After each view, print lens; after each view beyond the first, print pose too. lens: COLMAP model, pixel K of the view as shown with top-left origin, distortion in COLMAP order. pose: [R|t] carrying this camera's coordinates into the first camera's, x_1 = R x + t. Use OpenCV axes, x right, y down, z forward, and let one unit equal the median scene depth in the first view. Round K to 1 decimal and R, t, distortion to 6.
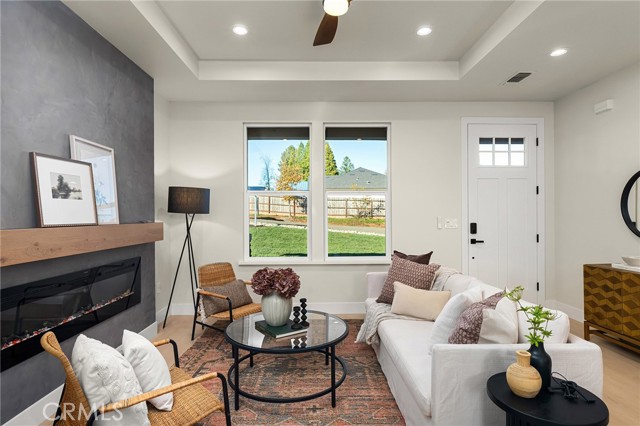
lens RADIAL K [[330.5, 0, 320.3], [0, 330.5, 215.9], [0, 0, 1]] dist [-0.001031, -0.000698]
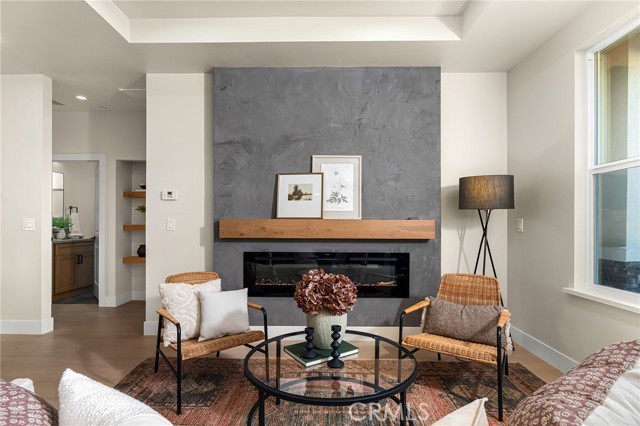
lens RADIAL K [[330.5, 0, 324.4], [0, 330.5, 224.2], [0, 0, 1]] dist [-0.001031, -0.000698]
pose [[-0.023917, 0.001513, -0.999713, 0.695227], [-0.006423, 0.999978, 0.001667, 0.050539], [0.999693, 0.006461, -0.023906, 1.125401]]
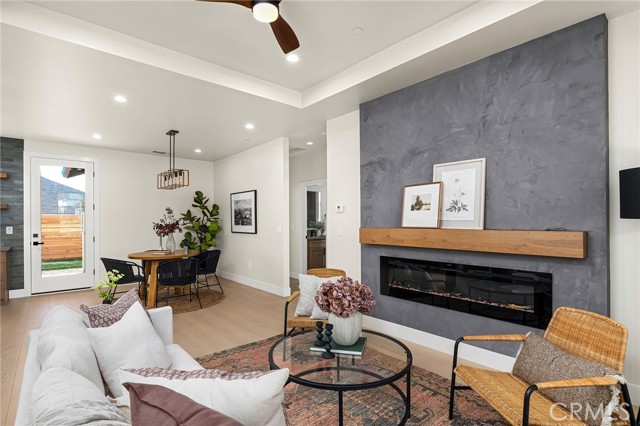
lens RADIAL K [[323.0, 0, 321.7], [0, 323.0, 220.5], [0, 0, 1]] dist [-0.003428, -0.001149]
pose [[-0.768904, 0.006860, -0.639328, 0.533621], [0.004192, 0.999975, 0.005688, -0.014916], [0.639351, 0.001693, -0.768913, 1.824727]]
